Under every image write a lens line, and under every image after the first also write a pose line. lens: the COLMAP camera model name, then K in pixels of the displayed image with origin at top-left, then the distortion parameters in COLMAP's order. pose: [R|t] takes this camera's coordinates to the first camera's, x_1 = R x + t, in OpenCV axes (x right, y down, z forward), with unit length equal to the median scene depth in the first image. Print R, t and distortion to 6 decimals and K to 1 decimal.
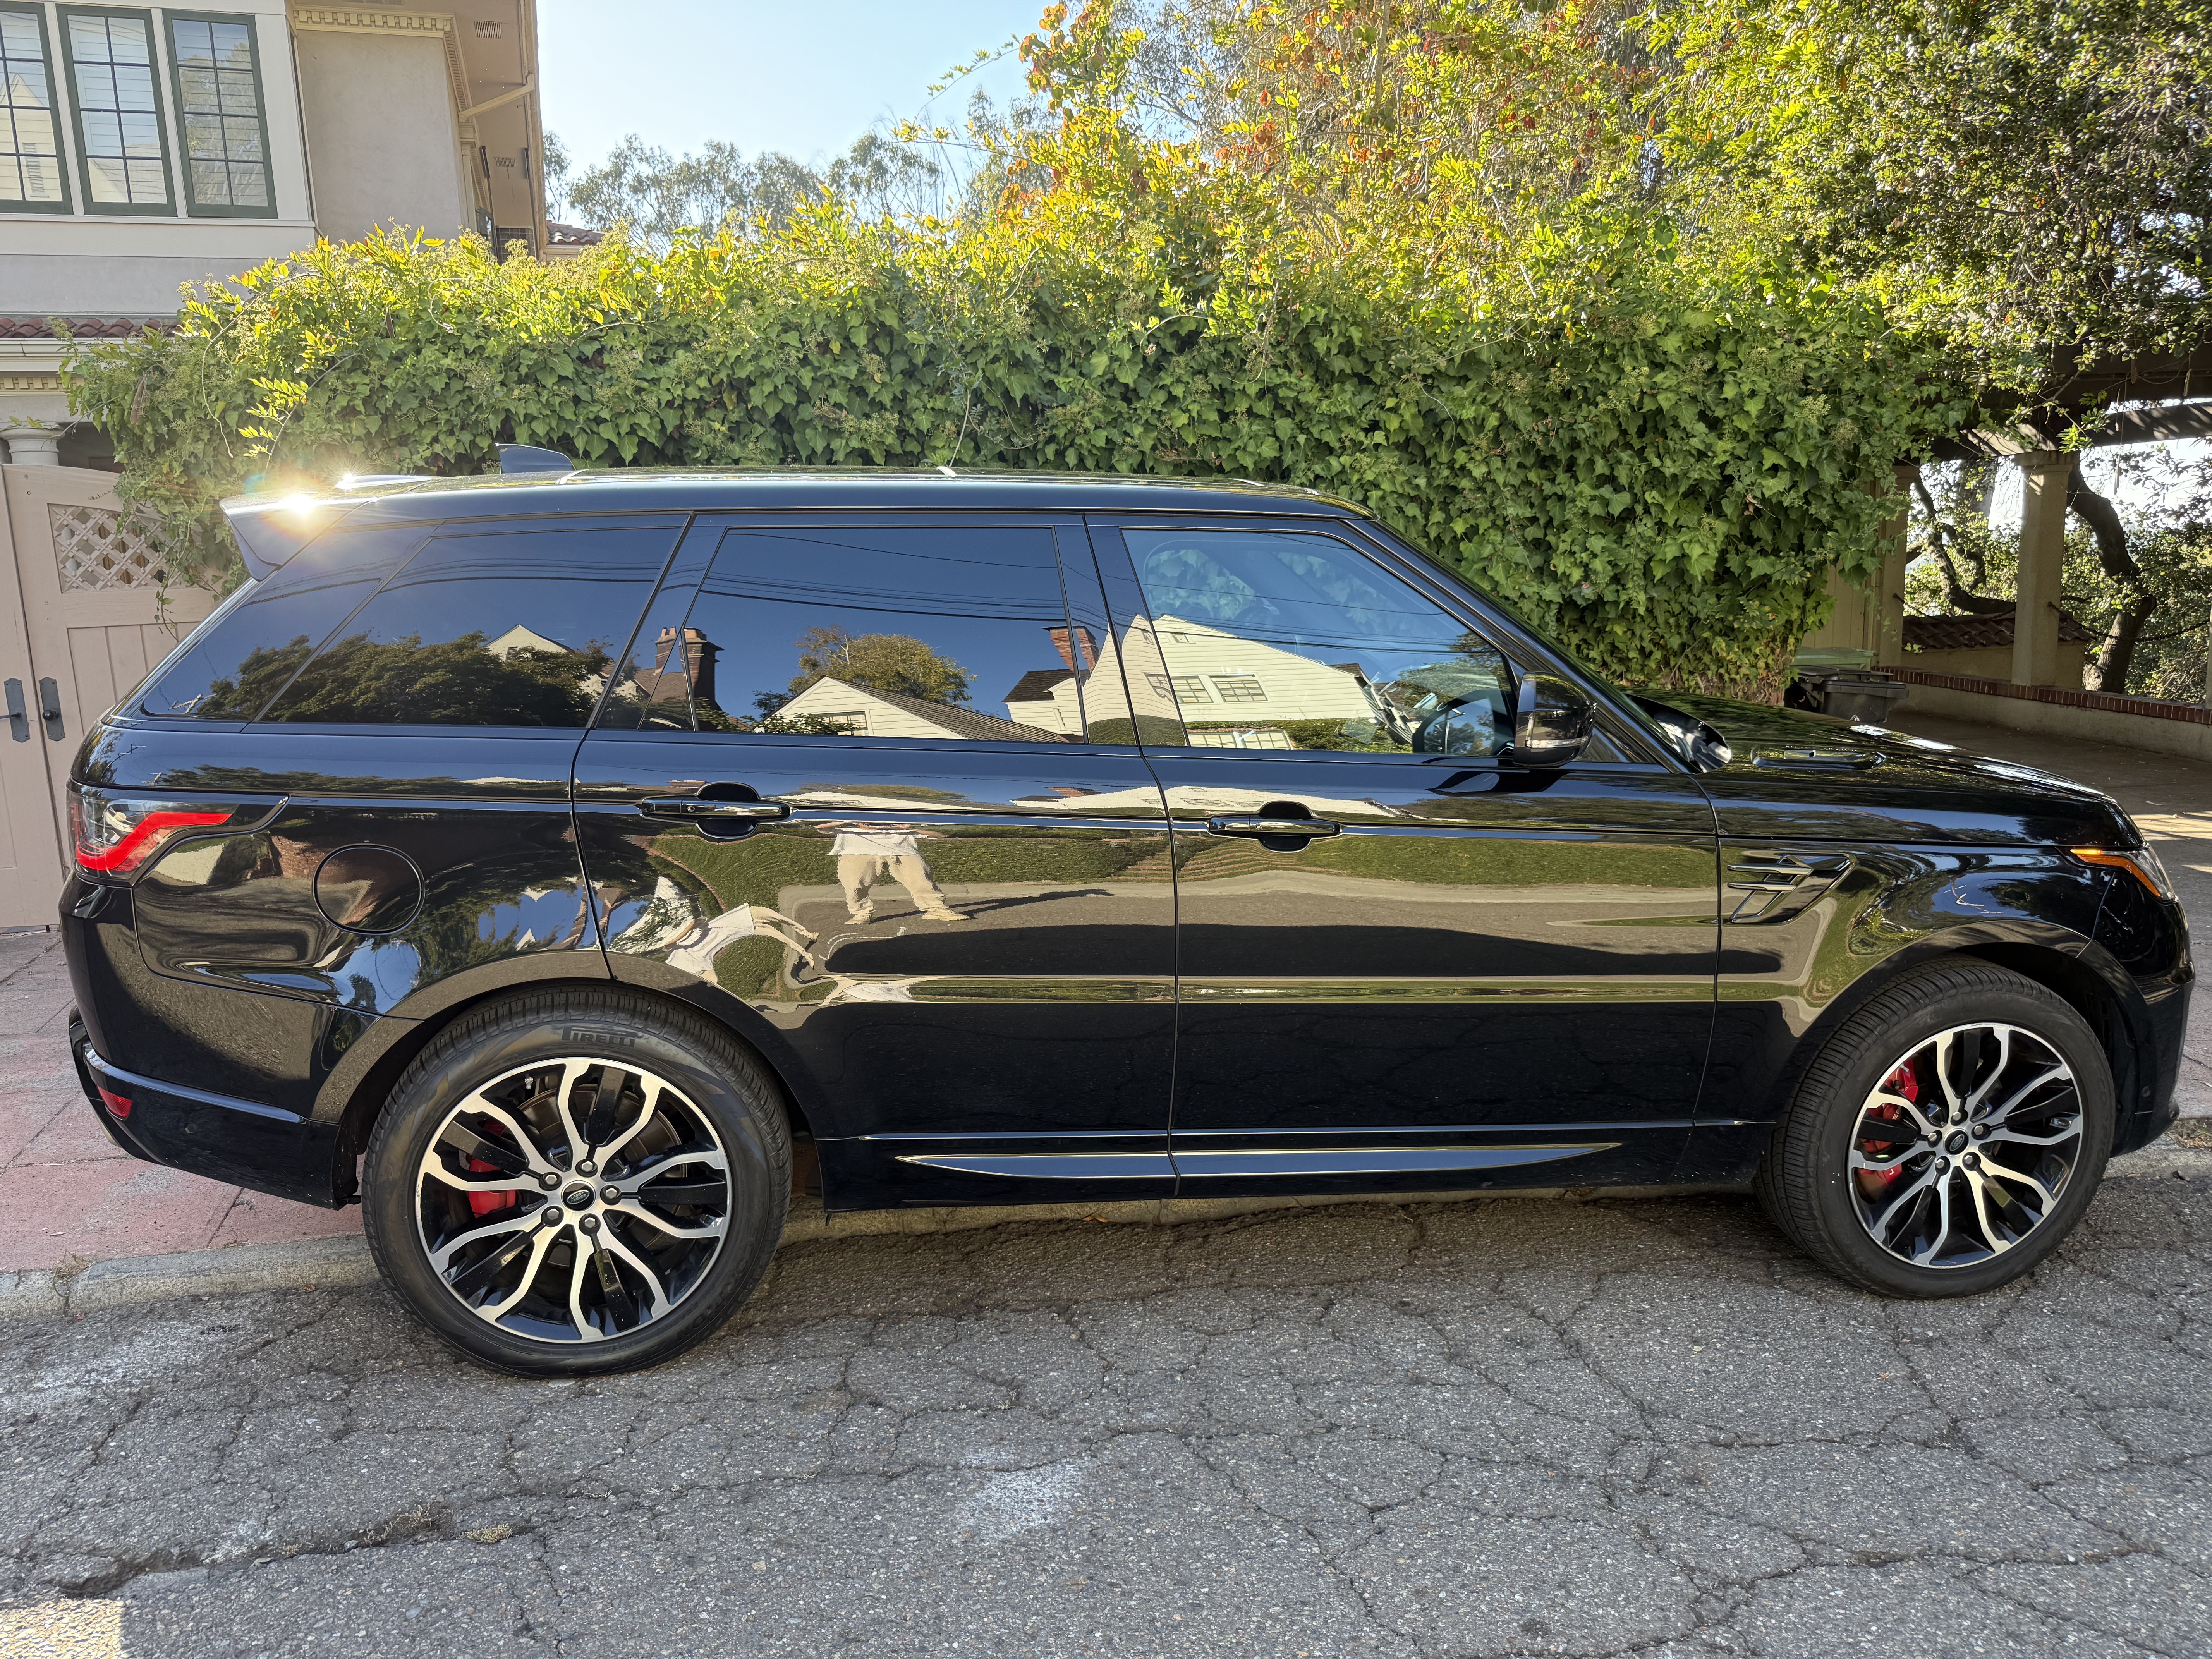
lens RADIAL K [[1608.1, 0, 1099.7], [0, 1608.1, 848.9], [0, 0, 1]] dist [-0.012028, -0.001788]
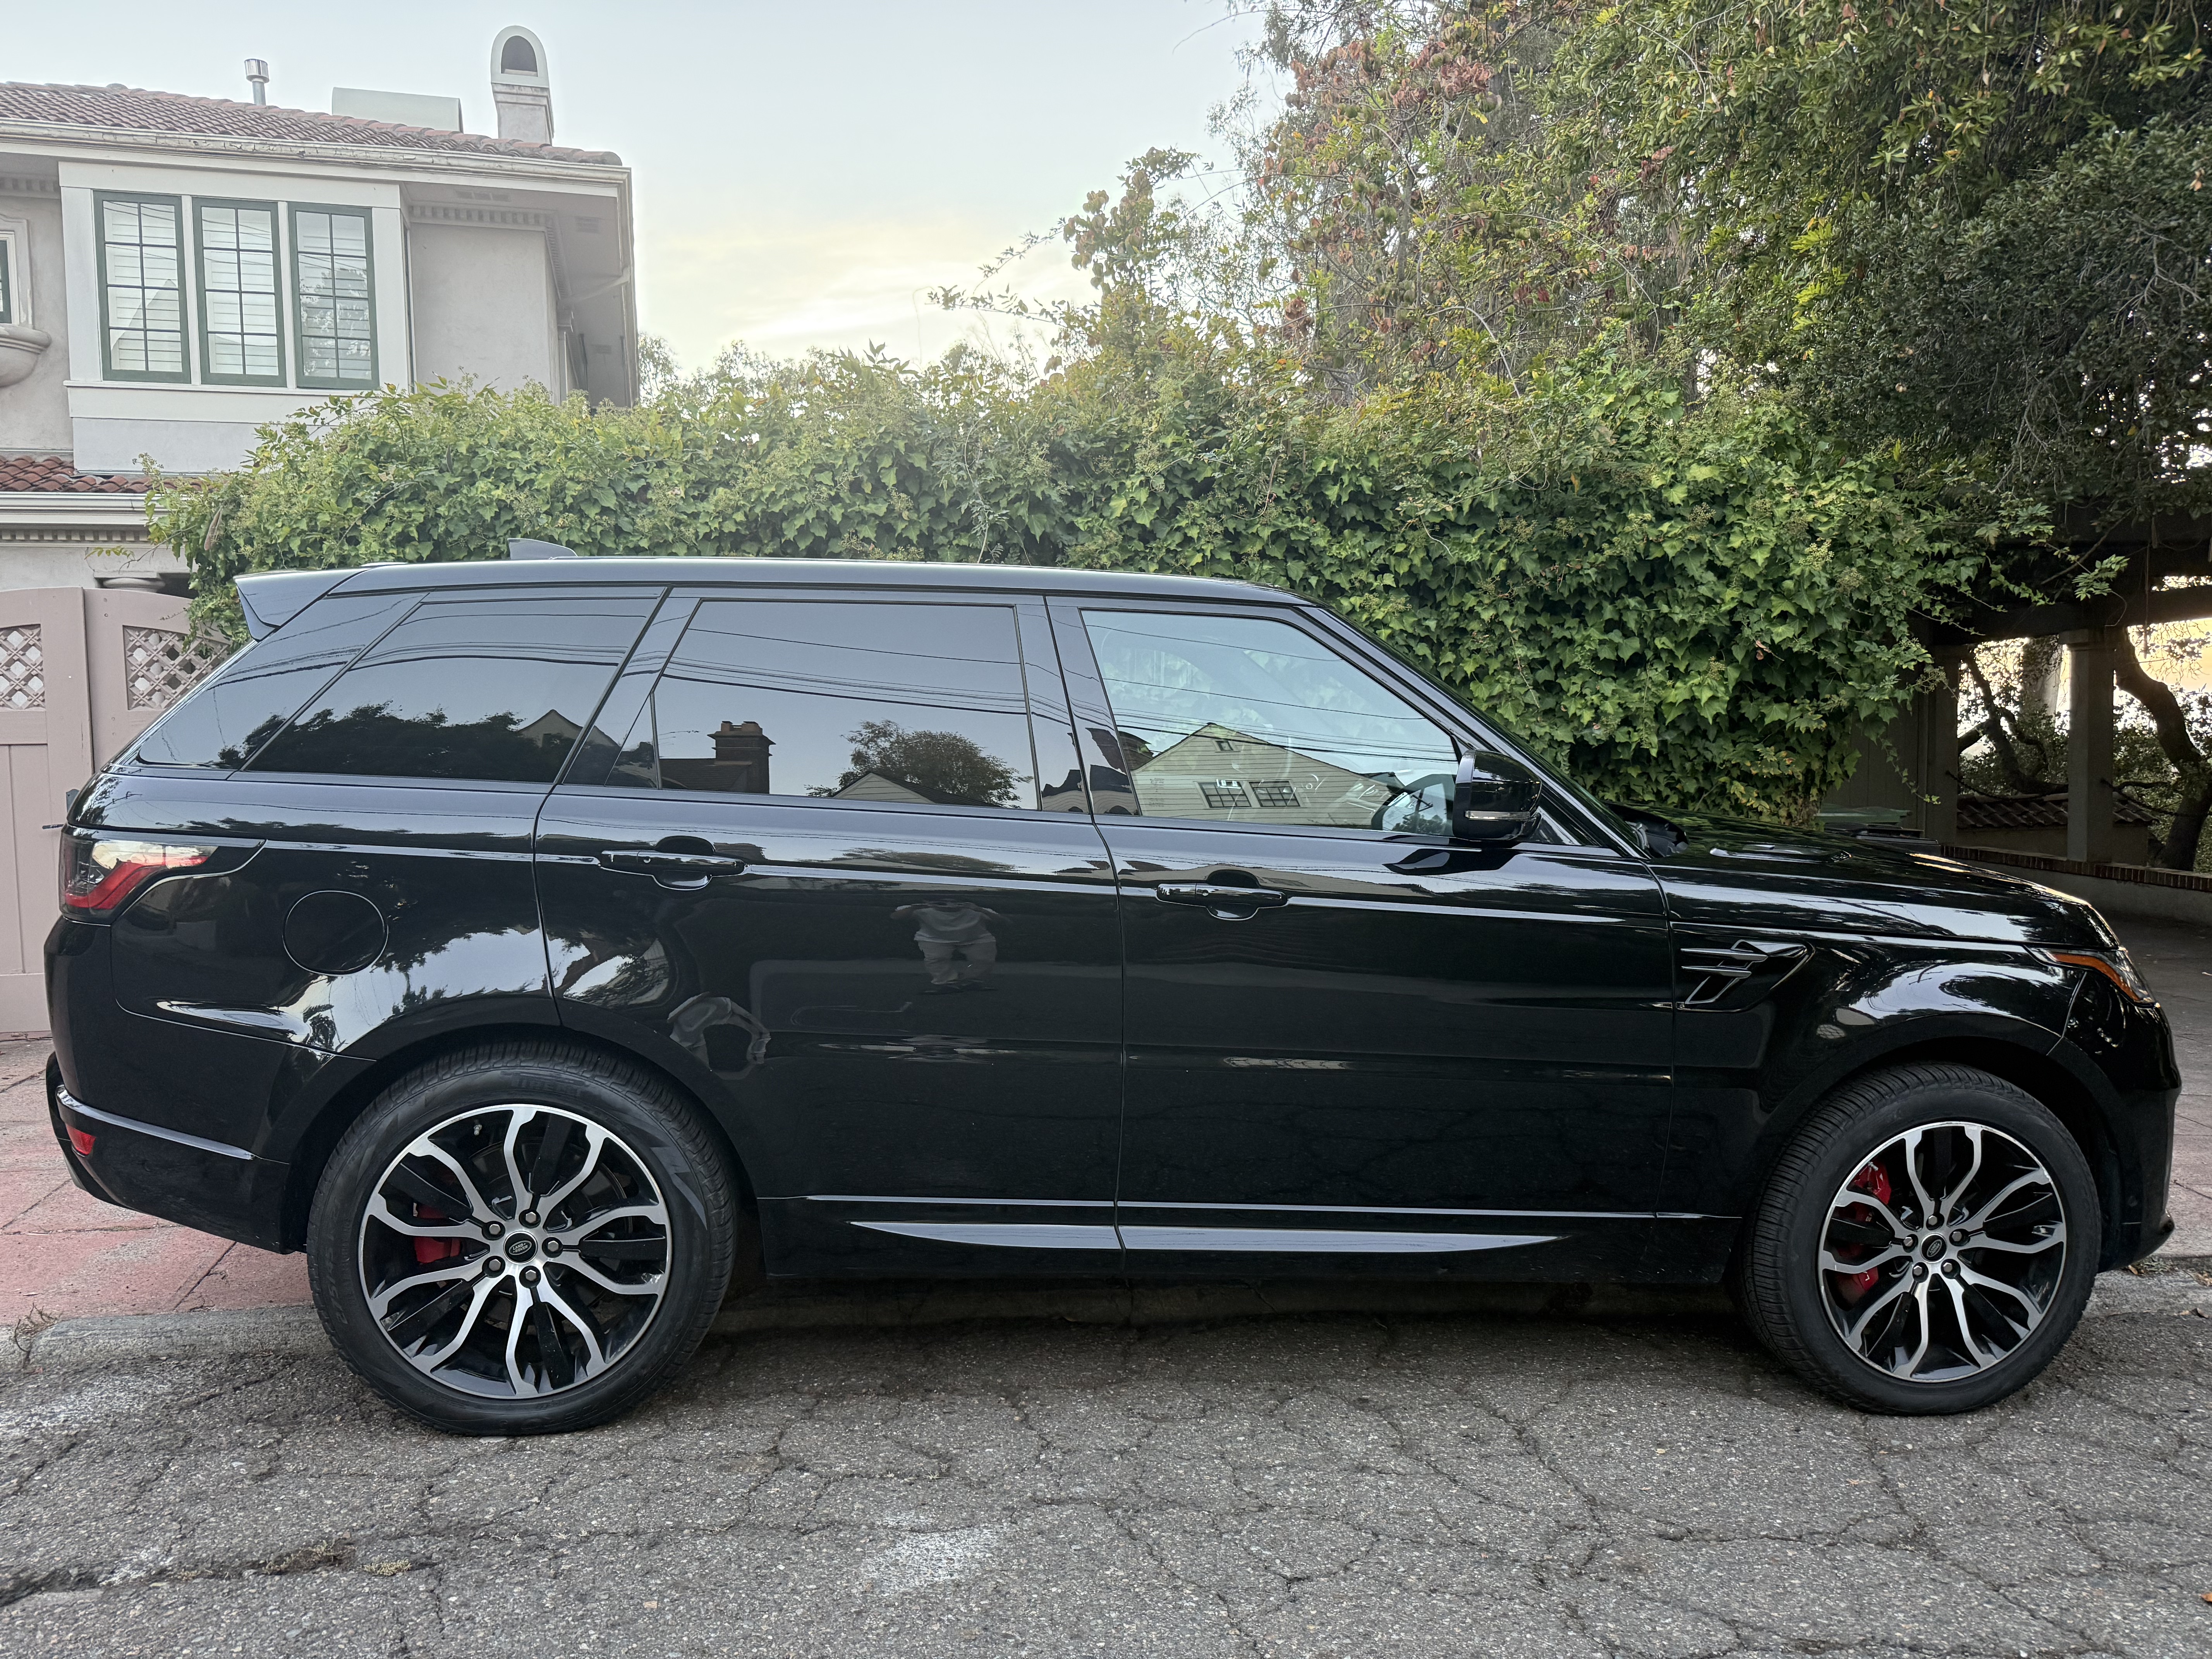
lens RADIAL K [[1608.1, 0, 1126.9], [0, 1608.1, 843.4], [0, 0, 1]] dist [-0.012028, -0.001788]
pose [[0.999222, 0.017348, -0.035423, 0.074944], [-0.021552, 0.992300, -0.121968, 0.069163], [0.033034, 0.122636, 0.991902, -0.014351]]
